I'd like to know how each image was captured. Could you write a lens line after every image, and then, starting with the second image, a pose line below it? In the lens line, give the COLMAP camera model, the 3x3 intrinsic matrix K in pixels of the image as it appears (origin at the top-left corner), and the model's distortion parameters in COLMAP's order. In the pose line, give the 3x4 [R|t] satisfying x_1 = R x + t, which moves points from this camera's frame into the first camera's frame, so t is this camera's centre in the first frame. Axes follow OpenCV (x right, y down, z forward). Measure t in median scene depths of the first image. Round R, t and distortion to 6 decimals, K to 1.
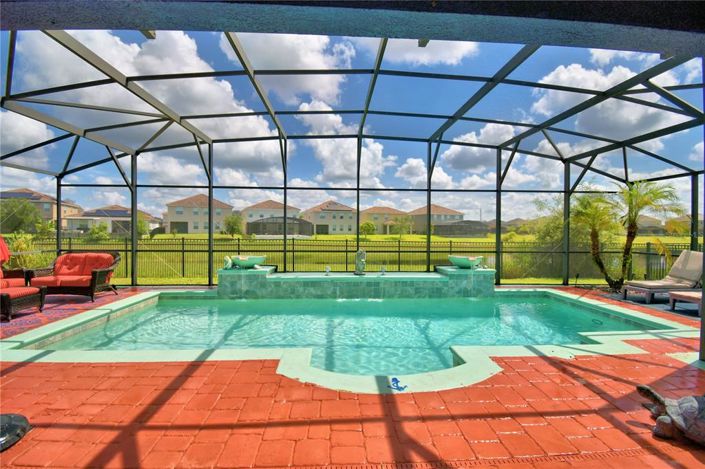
lens RADIAL K [[317.9, 0, 352.5], [0, 317.9, 234.5], [0, 0, 1]] dist [0.019280, -0.028255]
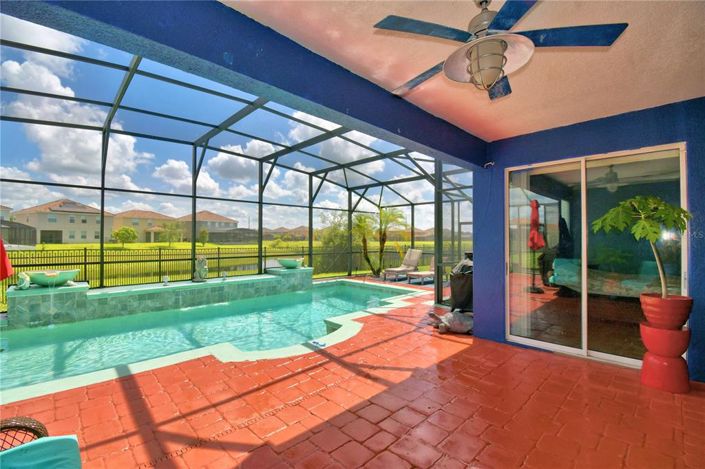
lens RADIAL K [[308.8, 0, 352.5], [0, 308.8, 234.5], [0, 0, 1]] dist [-0.019637, -0.000229]
pose [[0.753301, 0.003832, 0.657664, -0.238151], [0.011004, 0.999770, -0.018430, -0.001731], [-0.657584, 0.021120, 0.753086, -0.060836]]
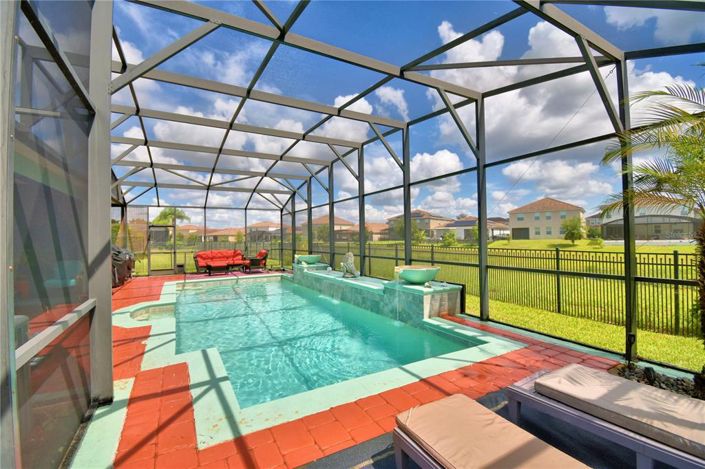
lens RADIAL K [[313.8, 0, 352.5], [0, 313.8, 234.5], [0, 0, 1]] dist [-0.001790, -0.000359]
pose [[0.446264, -0.022695, -0.894614, 3.578776], [0.006295, 0.999733, -0.022221, 0.017914], [0.894879, 0.004285, 0.446288, 2.009960]]
